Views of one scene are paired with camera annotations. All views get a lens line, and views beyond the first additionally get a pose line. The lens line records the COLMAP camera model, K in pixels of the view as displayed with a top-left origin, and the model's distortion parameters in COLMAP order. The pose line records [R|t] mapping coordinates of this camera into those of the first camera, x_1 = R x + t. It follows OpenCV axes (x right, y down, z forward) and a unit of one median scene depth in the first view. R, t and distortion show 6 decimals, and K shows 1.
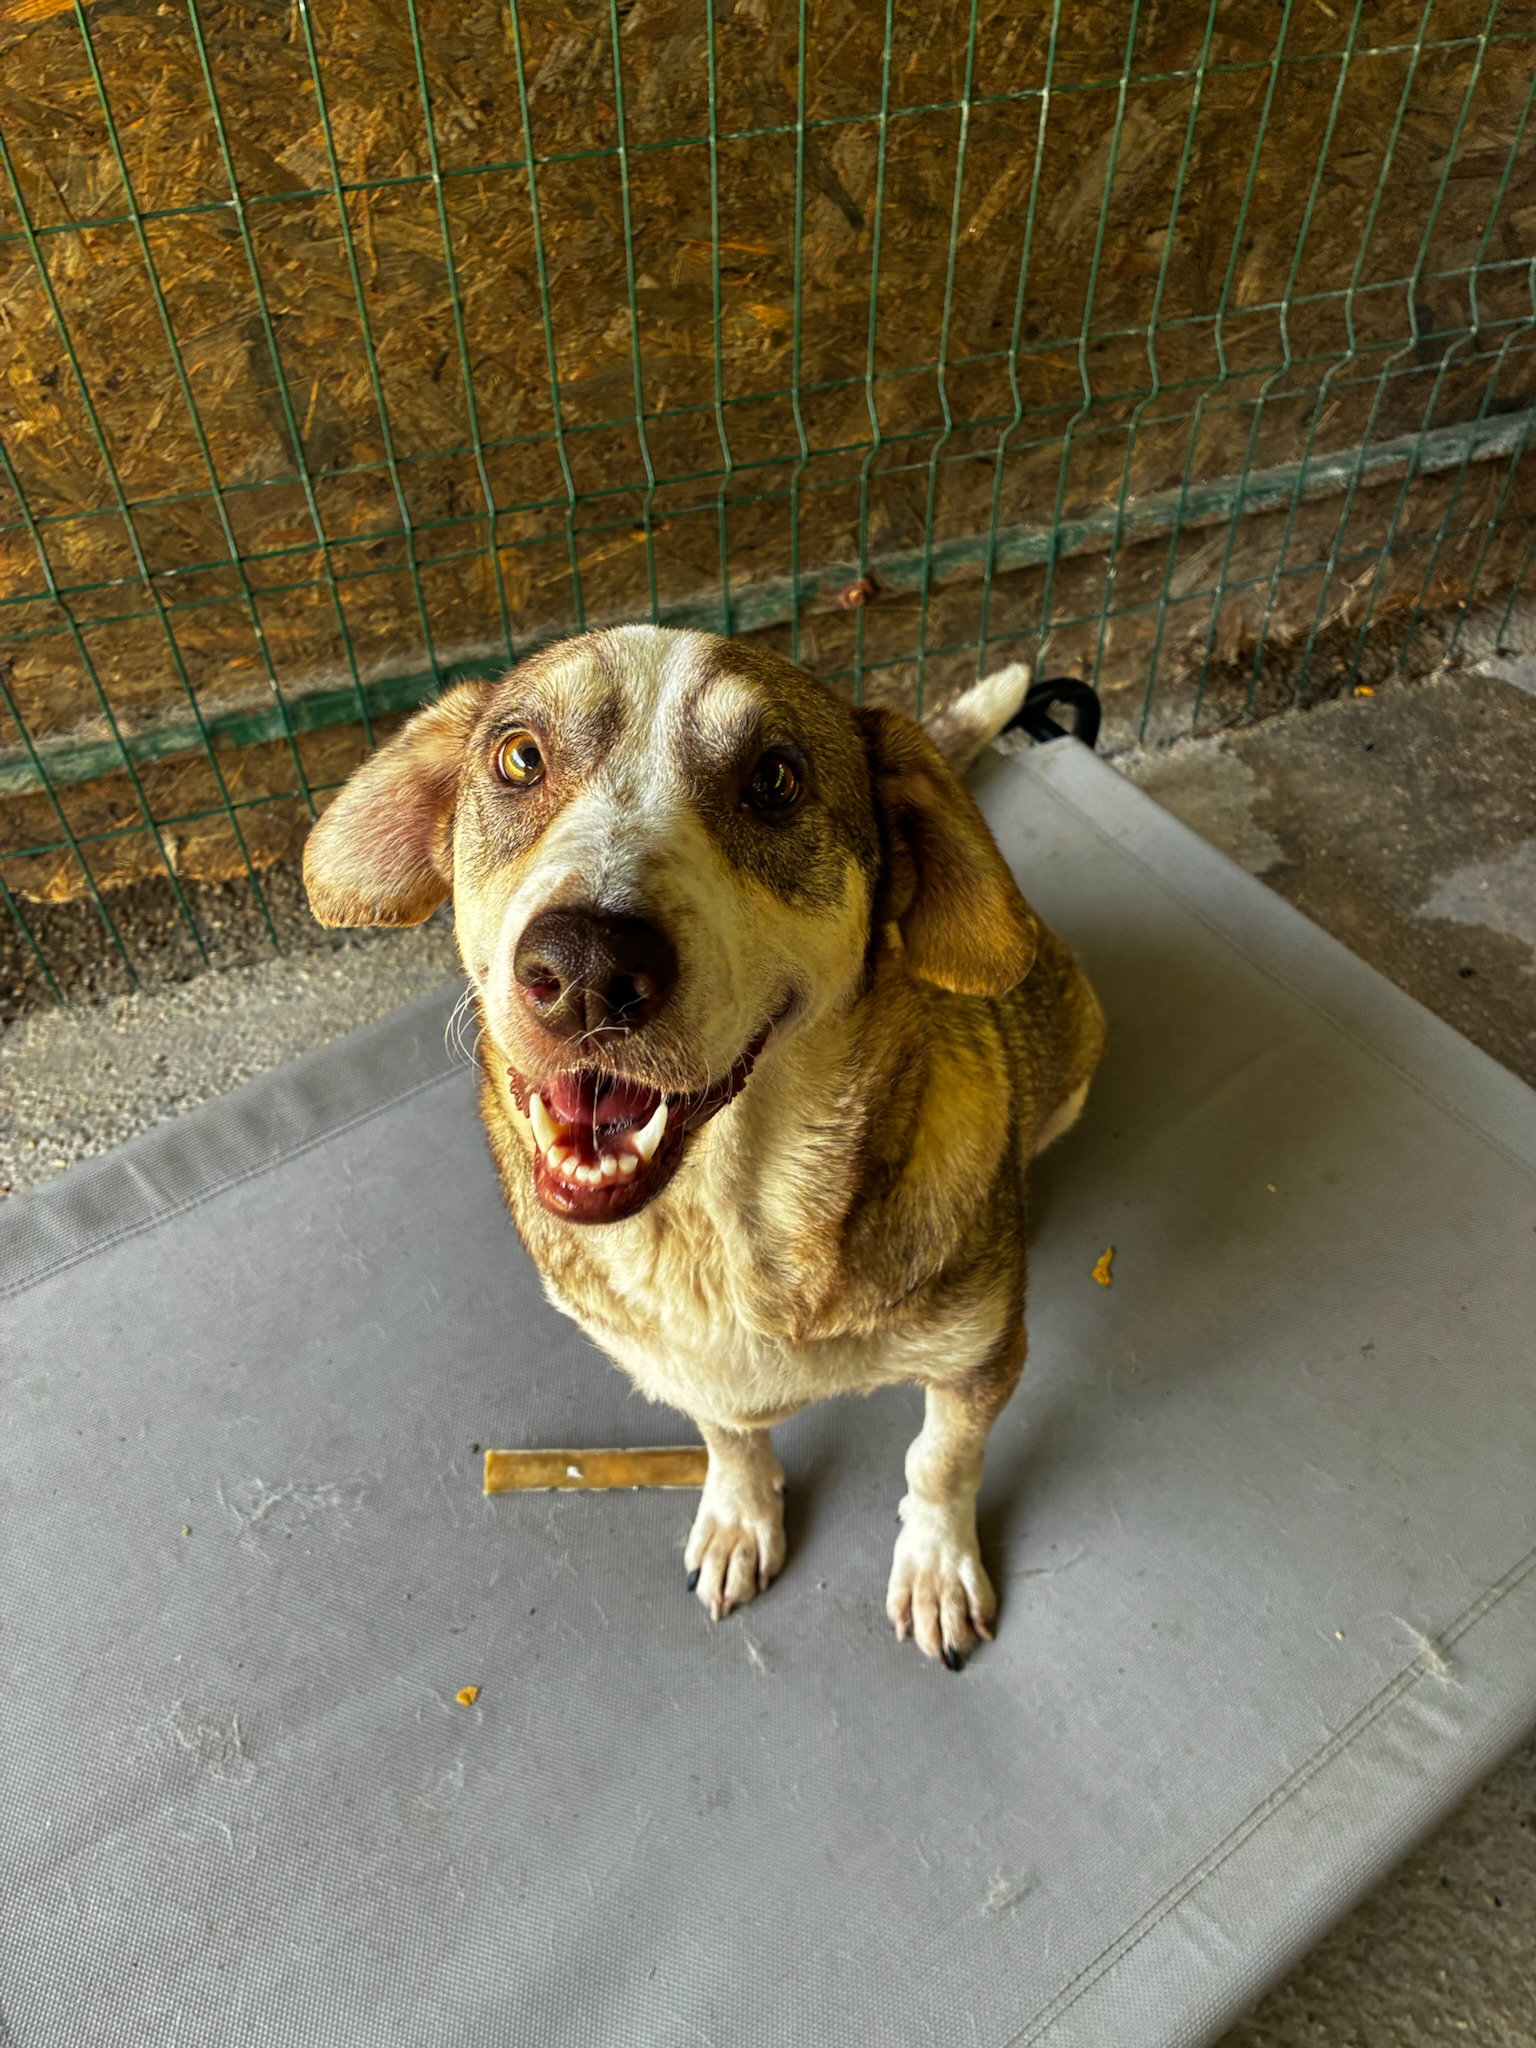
lens RADIAL K [[1545.7, 0, 768.0], [0, 1545.7, 1024.0], [0, 0, 1]] dist [-0.005801, -0.020216]
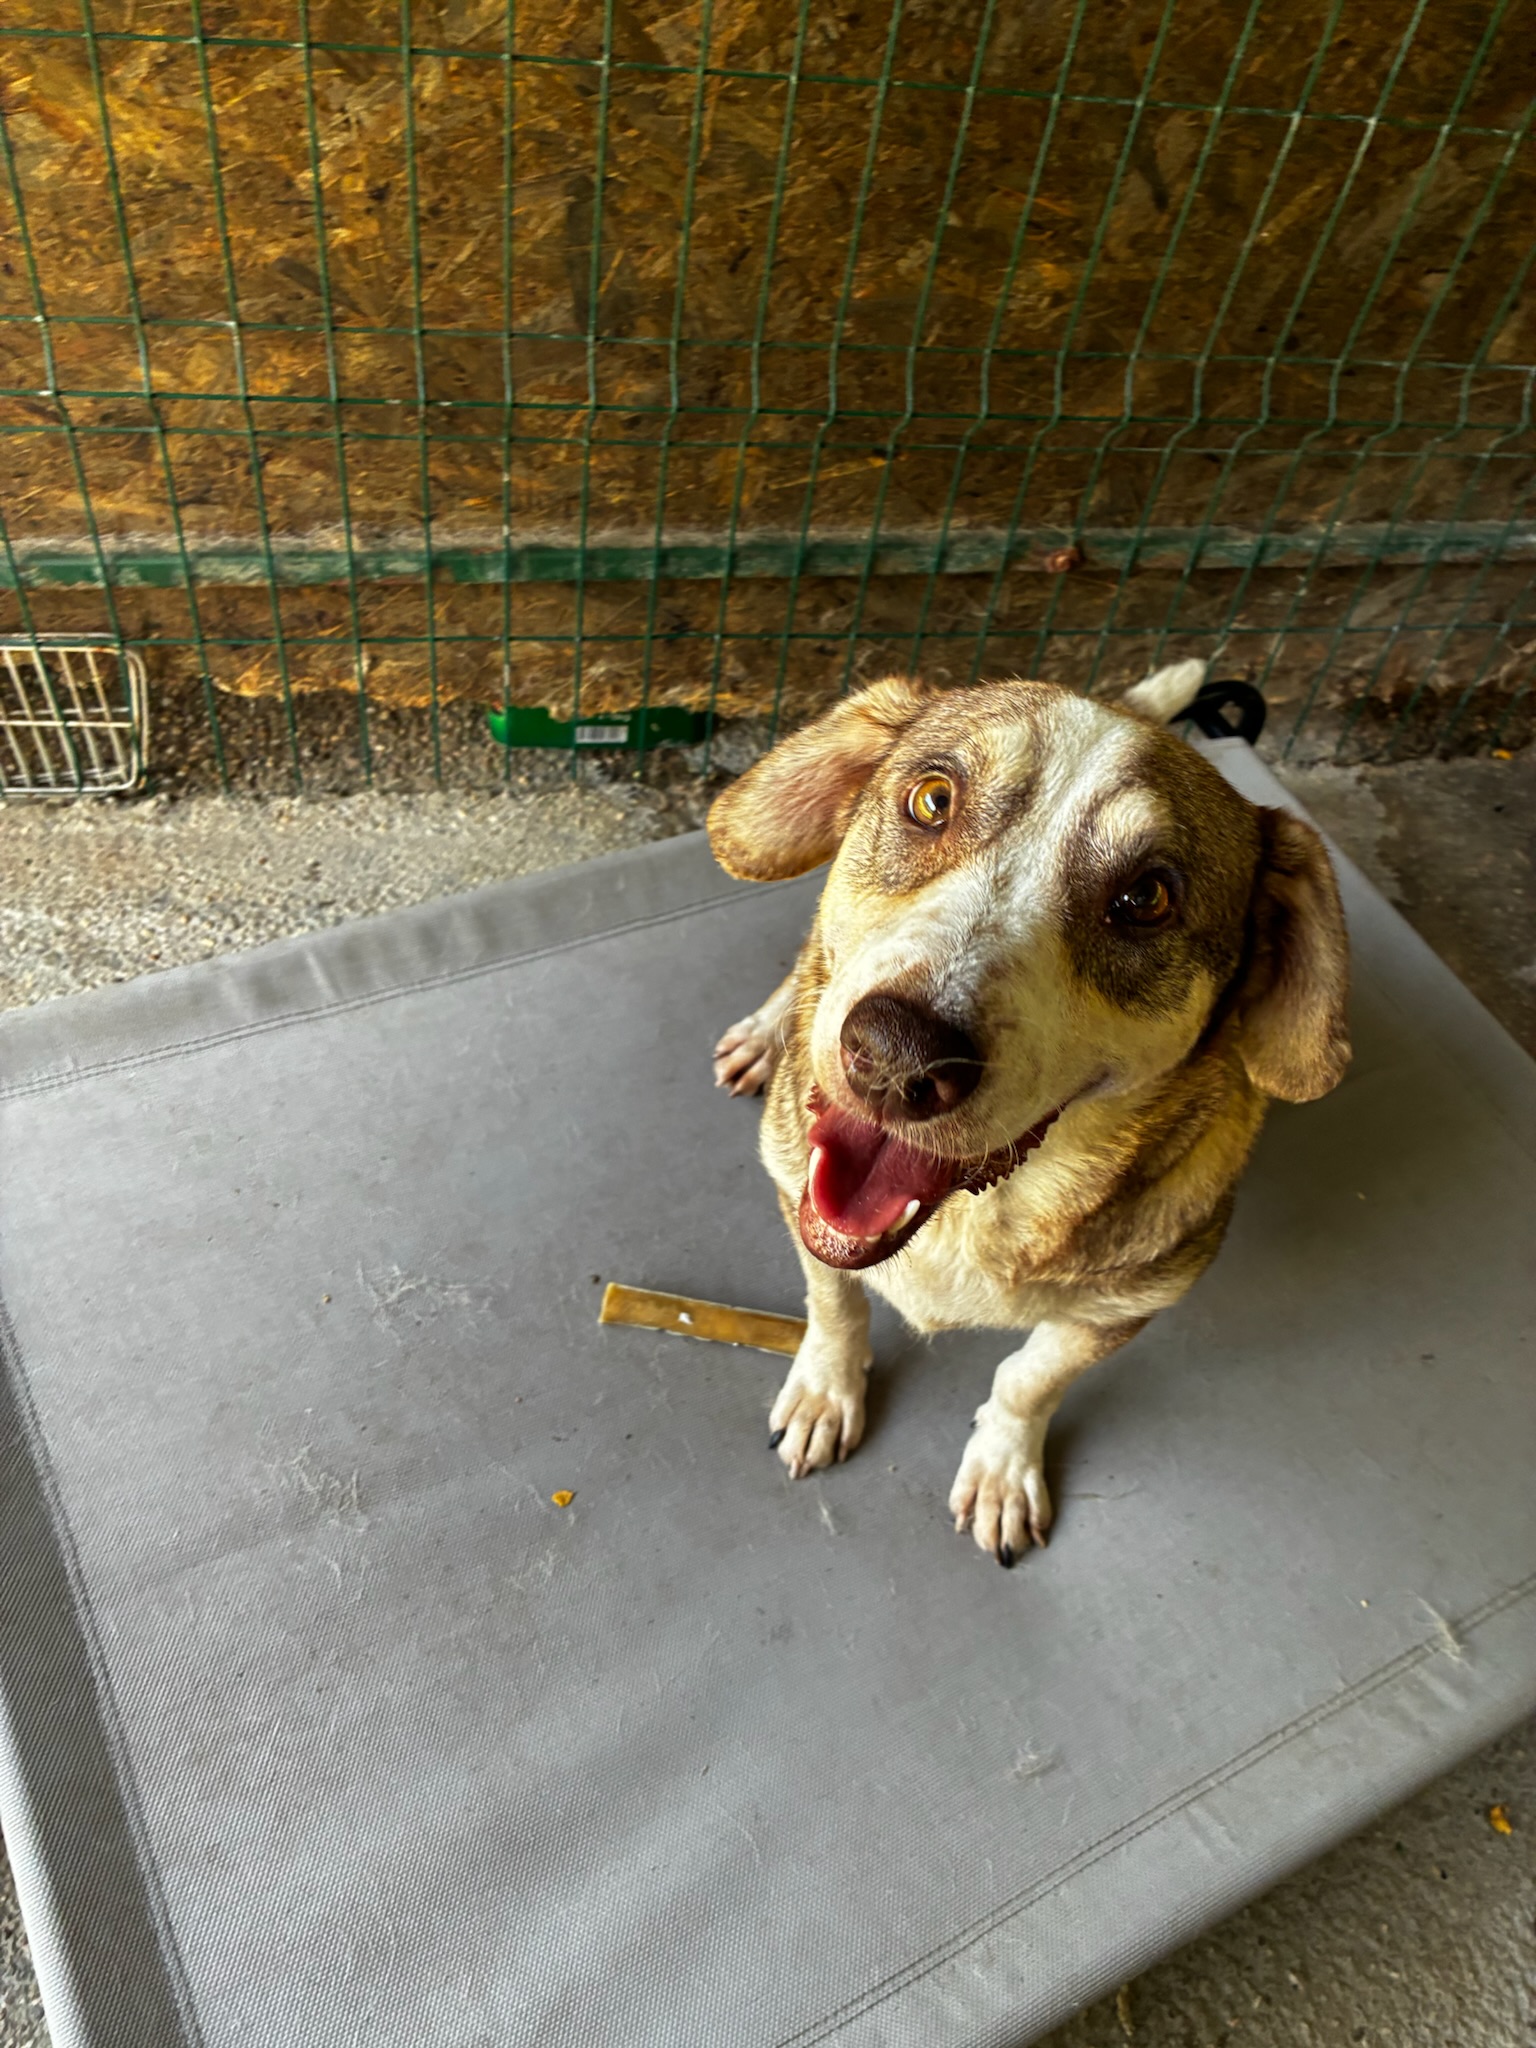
lens RADIAL K [[1545.7, 0, 768.0], [0, 1545.7, 1024.0], [0, 0, 1]] dist [-0.005801, -0.020216]
pose [[0.978975, 0.203738, 0.009981, -0.095249], [-0.203974, 0.978204, 0.038879, 0.028551], [-0.001843, -0.040097, 0.999194, -0.048379]]
